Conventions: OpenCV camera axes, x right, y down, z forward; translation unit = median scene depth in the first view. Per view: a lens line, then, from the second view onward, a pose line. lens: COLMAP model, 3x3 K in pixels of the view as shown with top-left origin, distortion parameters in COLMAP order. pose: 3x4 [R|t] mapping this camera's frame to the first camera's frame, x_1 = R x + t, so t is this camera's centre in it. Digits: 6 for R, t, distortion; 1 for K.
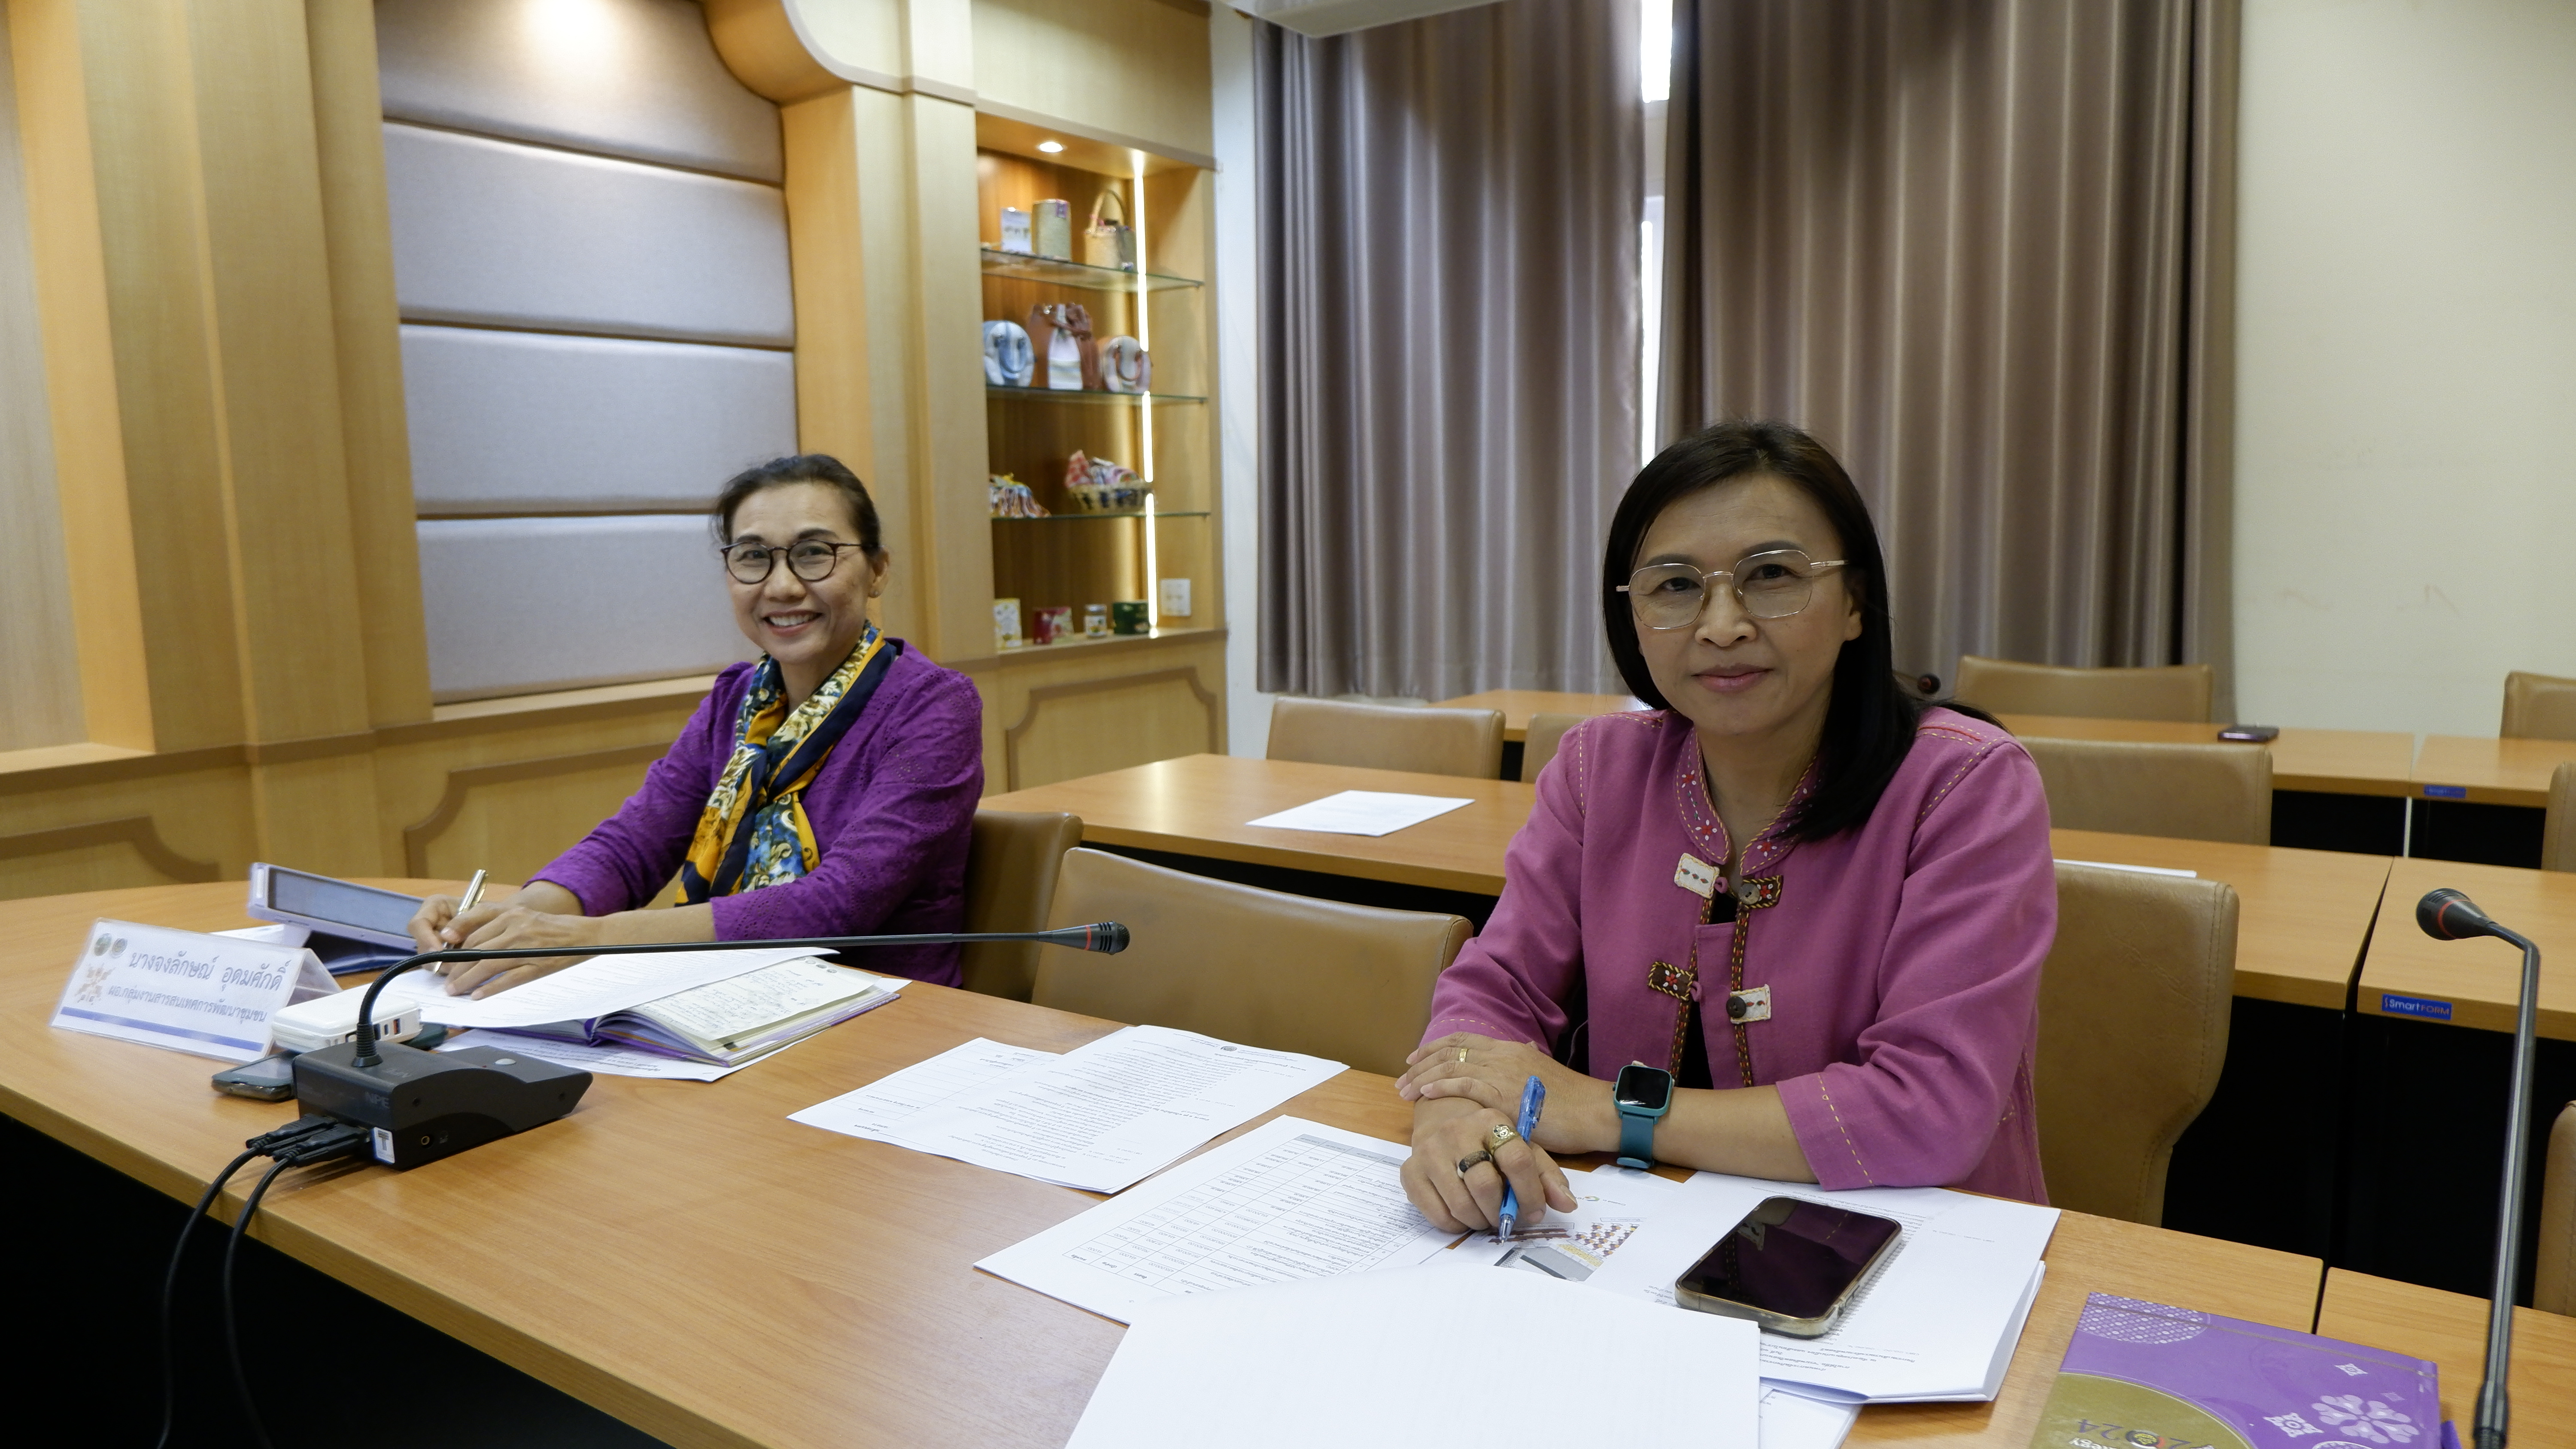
lens RADIAL K [[1719.6, 0, 1288.1], [0, 1719.6, 723.6], [0, 0, 1]] dist [-0.004951, 0.008848]
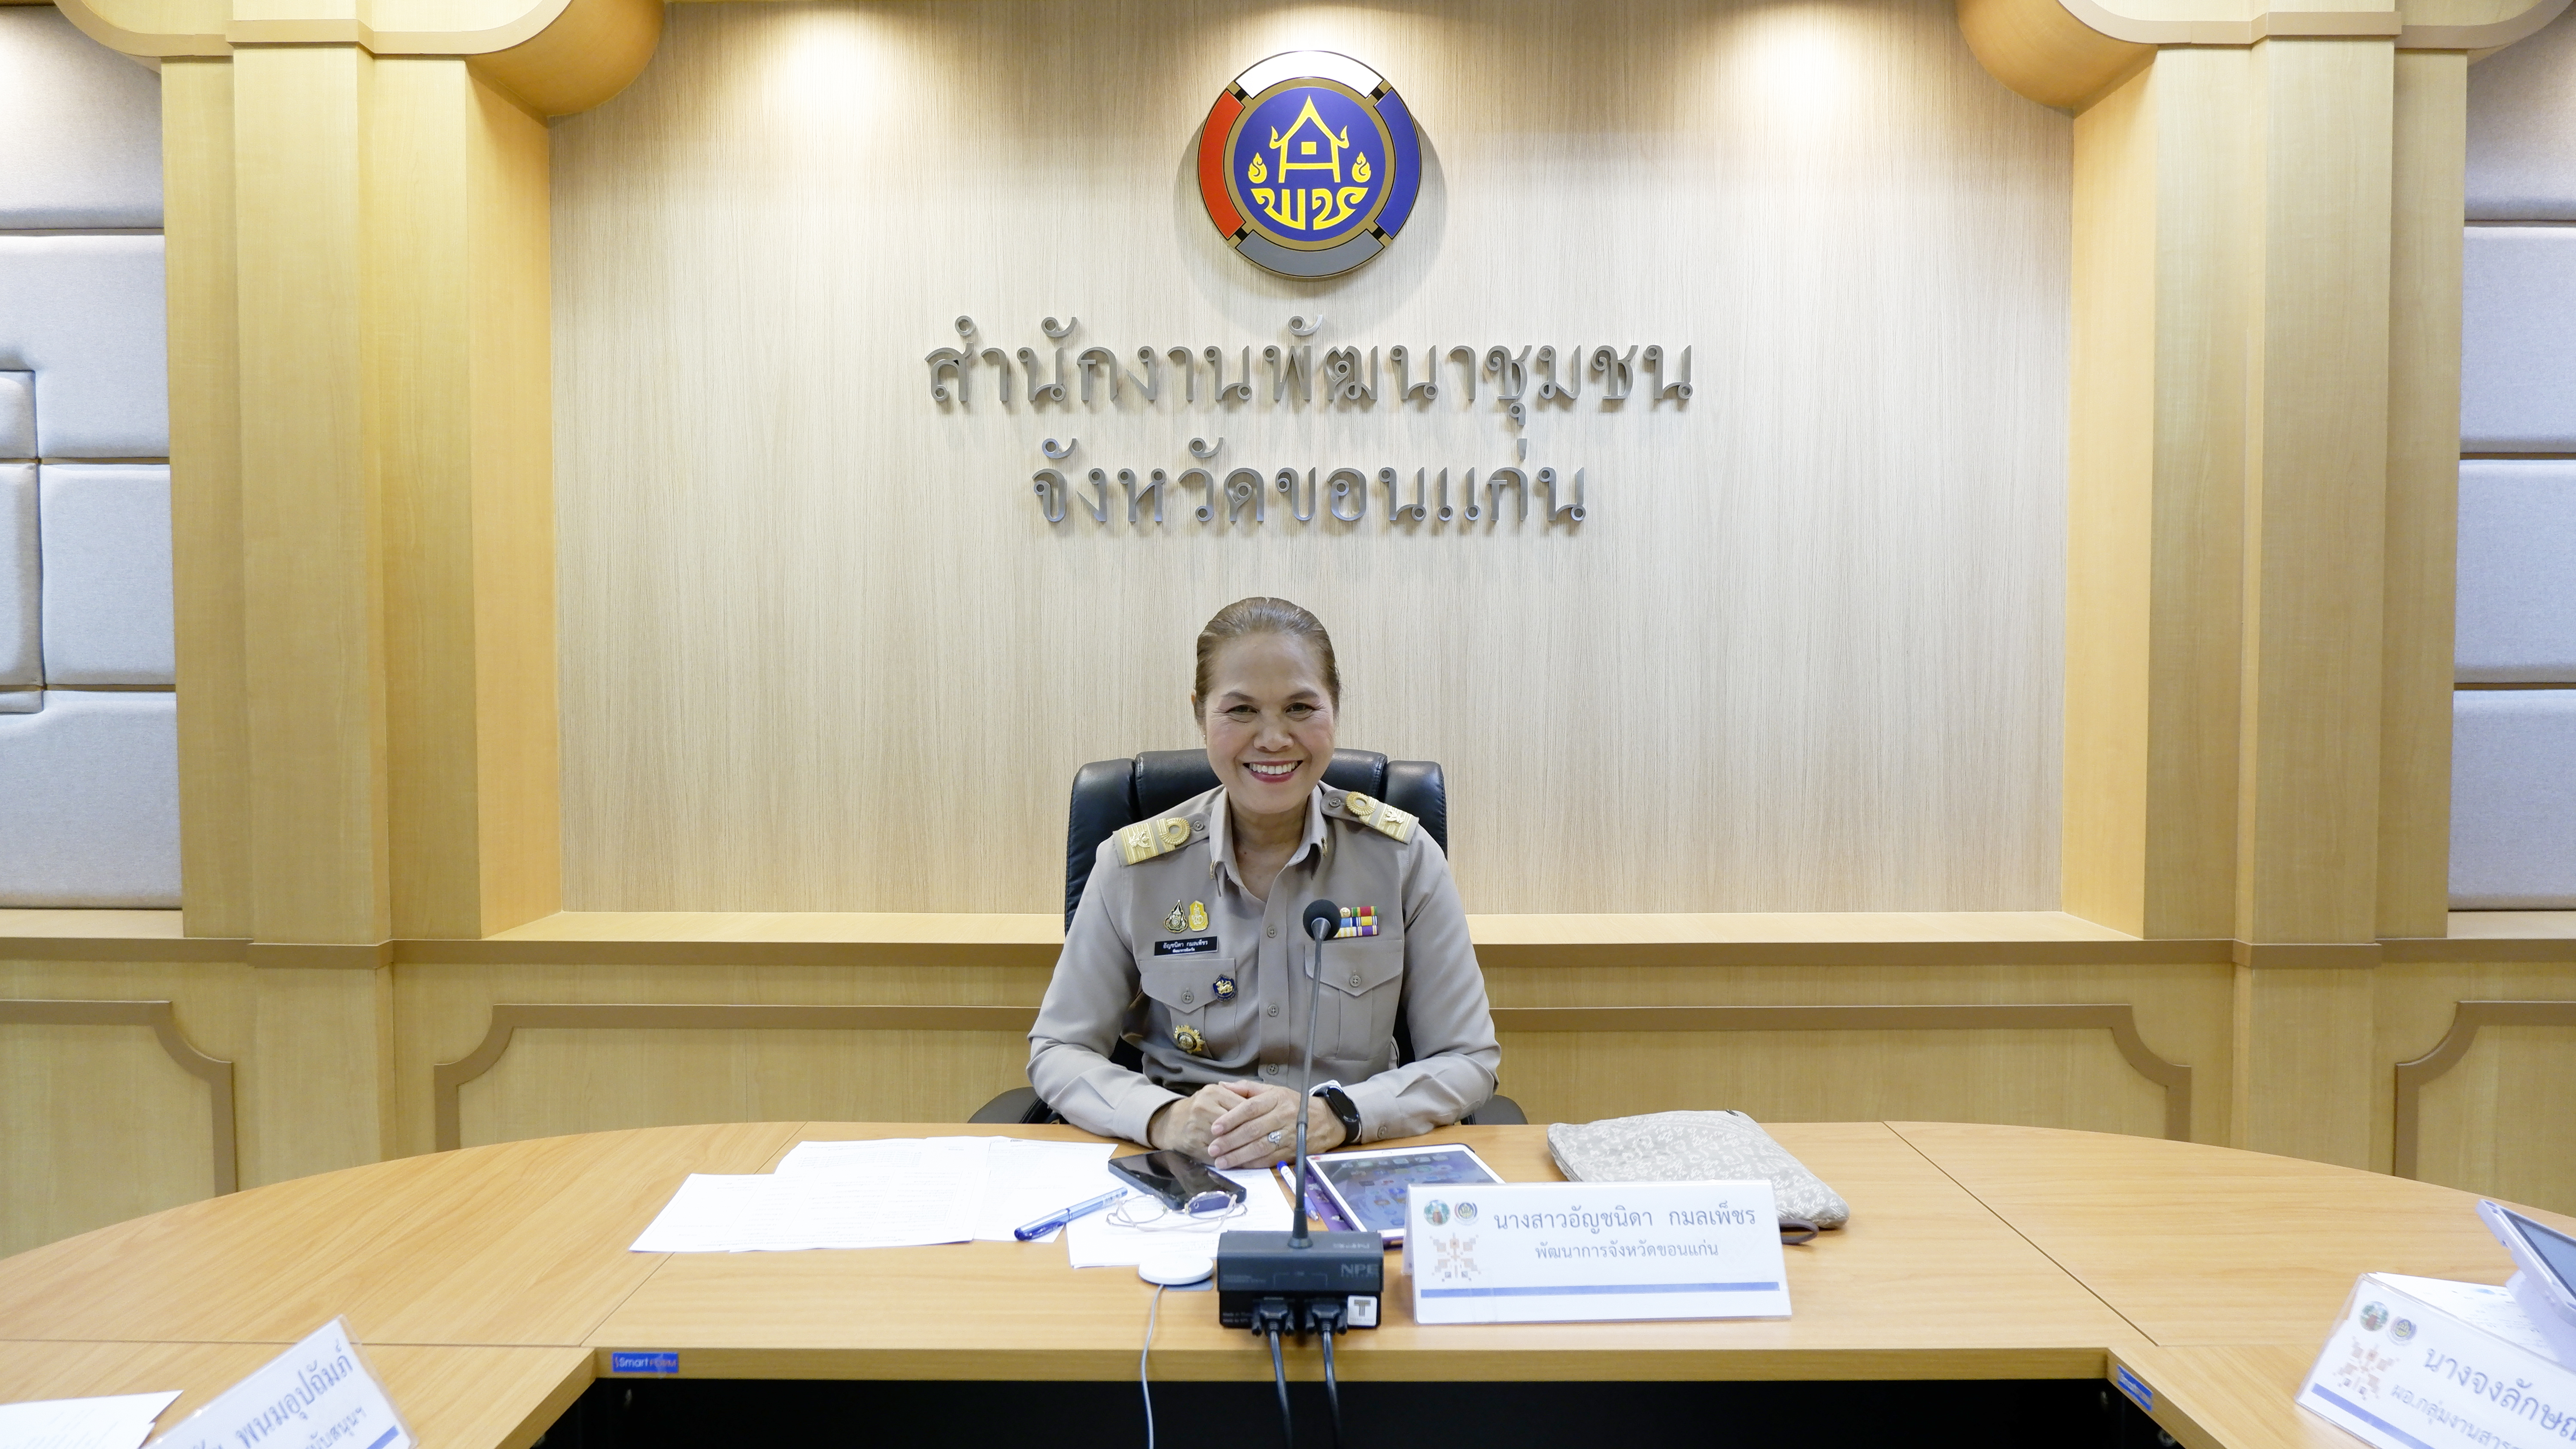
lens RADIAL K [[1719.6, 0, 1275.3], [0, 1719.6, 709.0], [0, 0, 1]] dist [-0.004951, 0.008848]
pose [[0.580666, 0.047084, -0.812779, -0.126960], [-0.112608, 0.993376, -0.022903, -0.022038], [0.806316, 0.104824, 0.582122, 0.049861]]
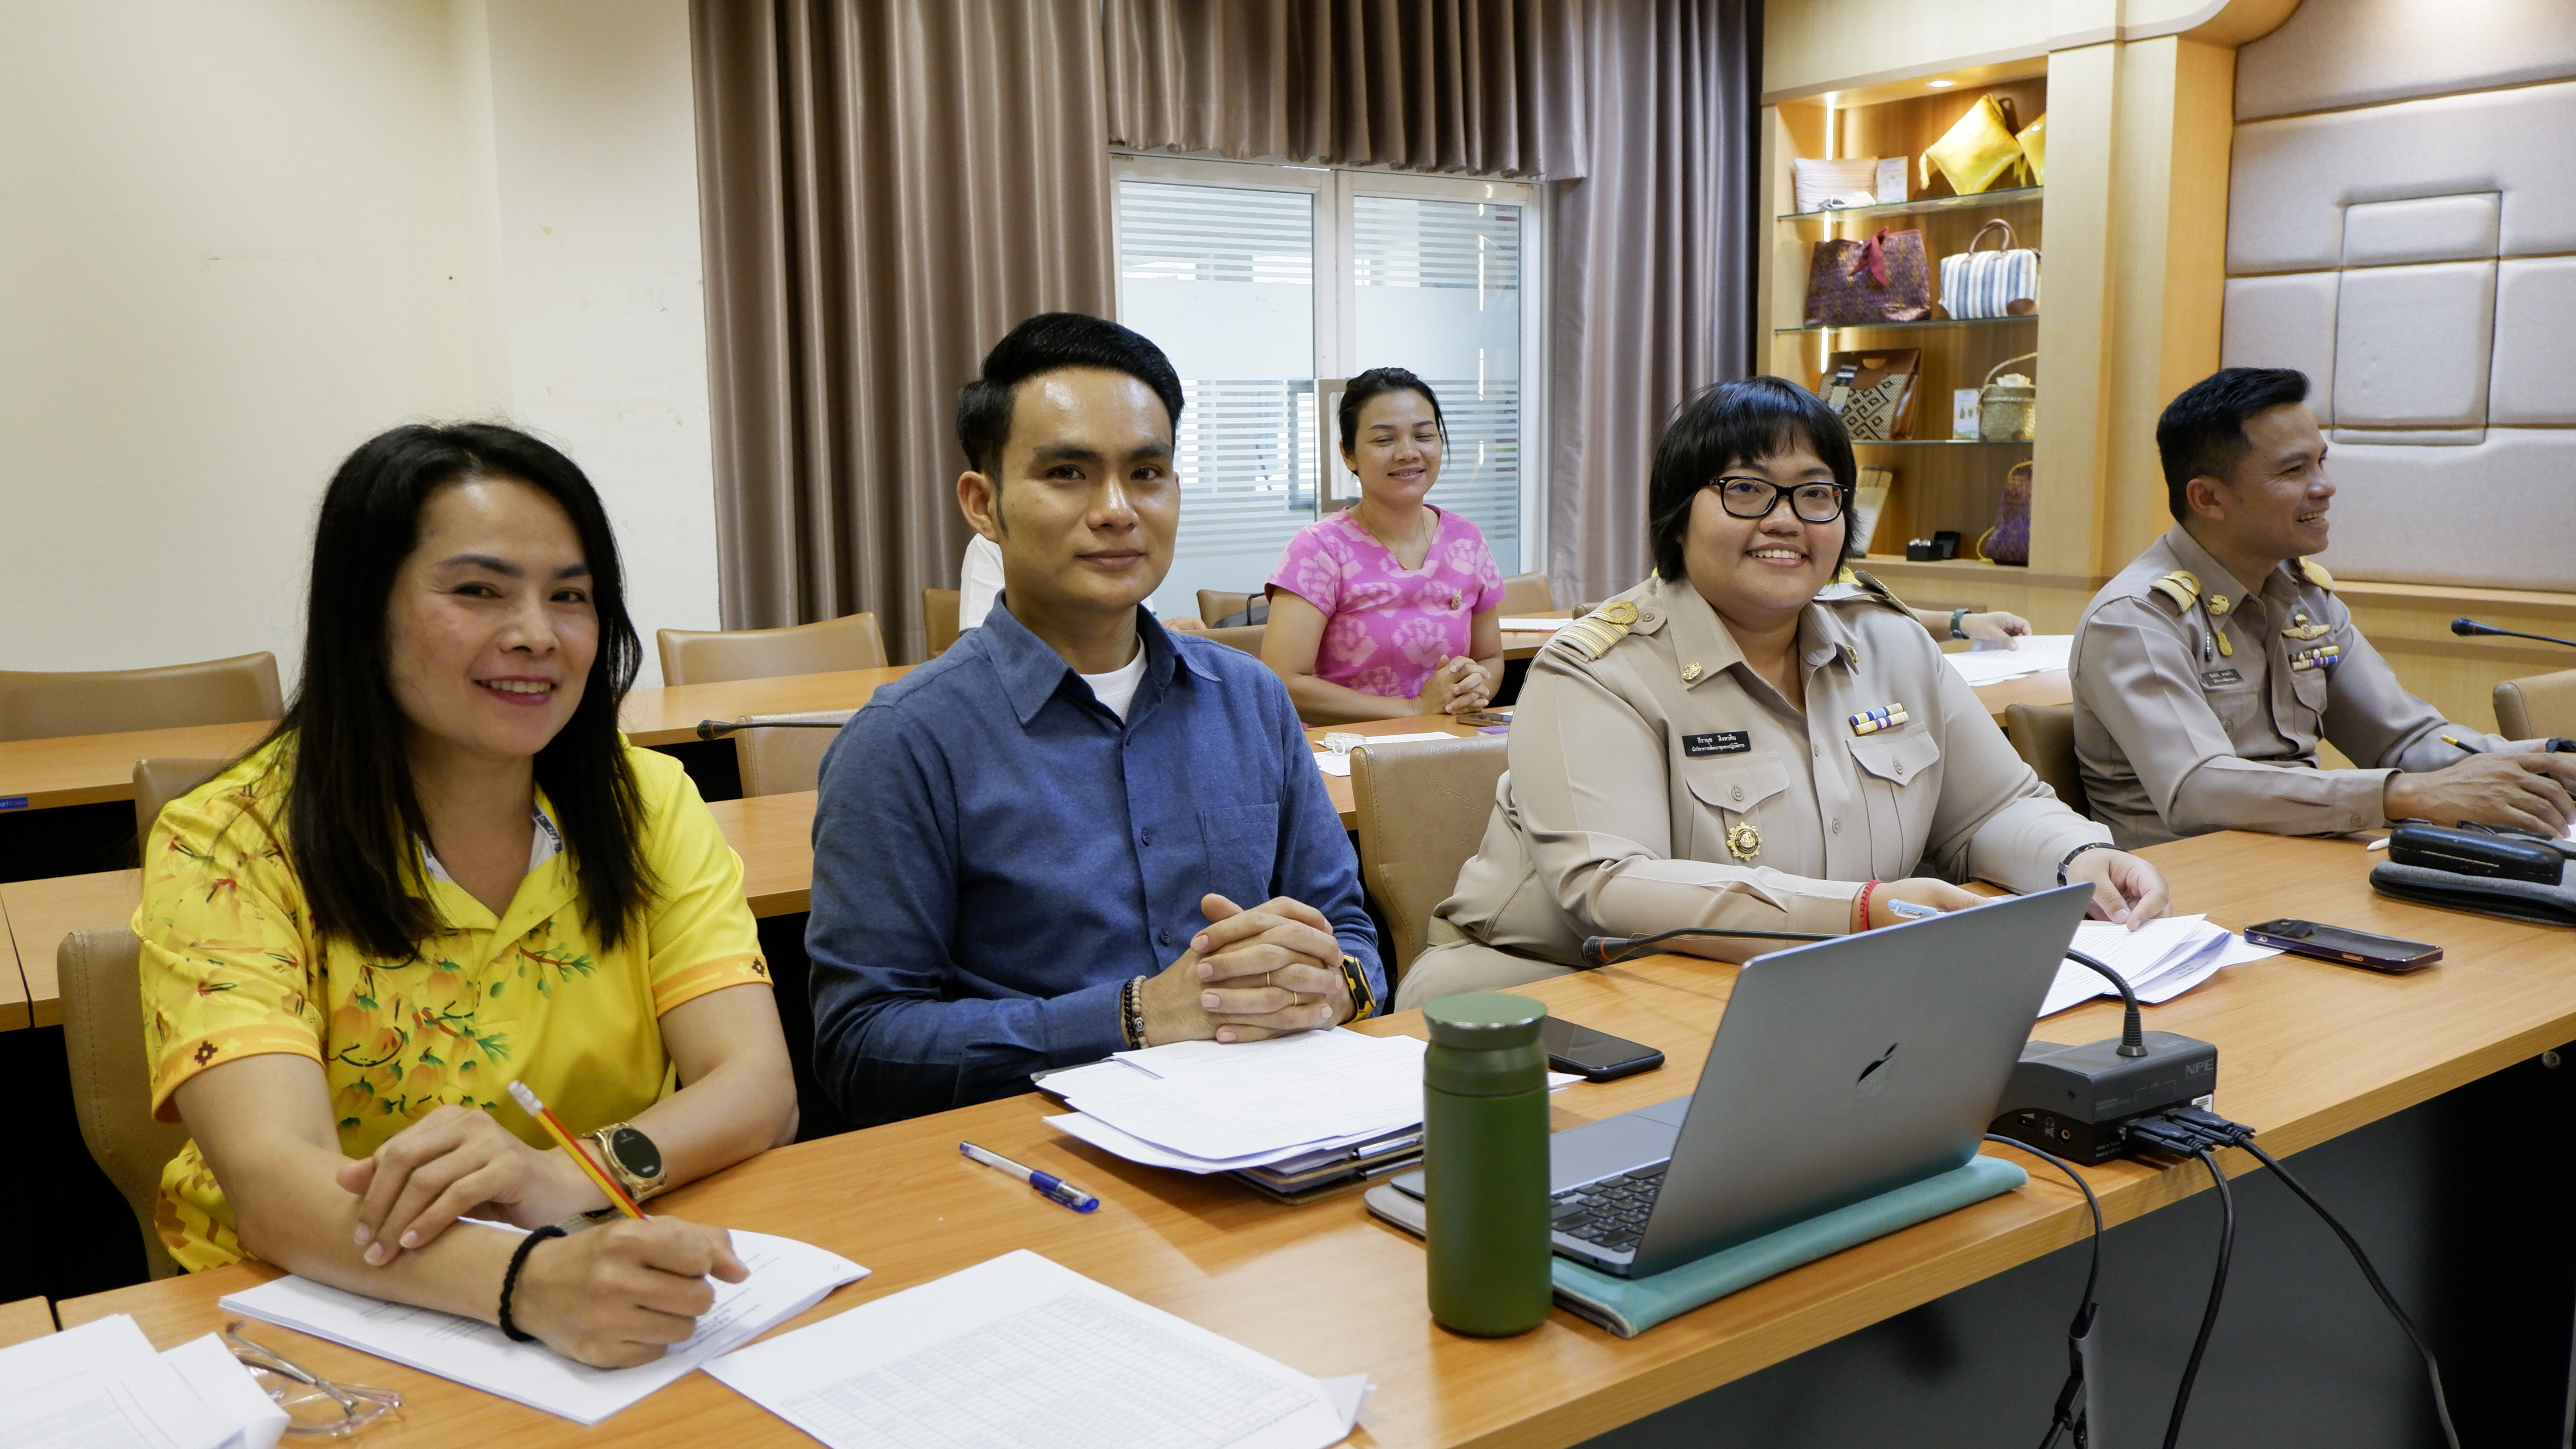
lens RADIAL K [[2003.8, 0, 1283.4], [0, 2003.8, 714.0], [0, 0, 1]] dist [-0.010534, -0.006162]
pose [[-0.334682, 0.158721, -0.928868, 0.301284], [-0.099964, 0.974171, 0.202481, 0.008161], [0.937014, 0.160620, -0.310171, -0.208687]]
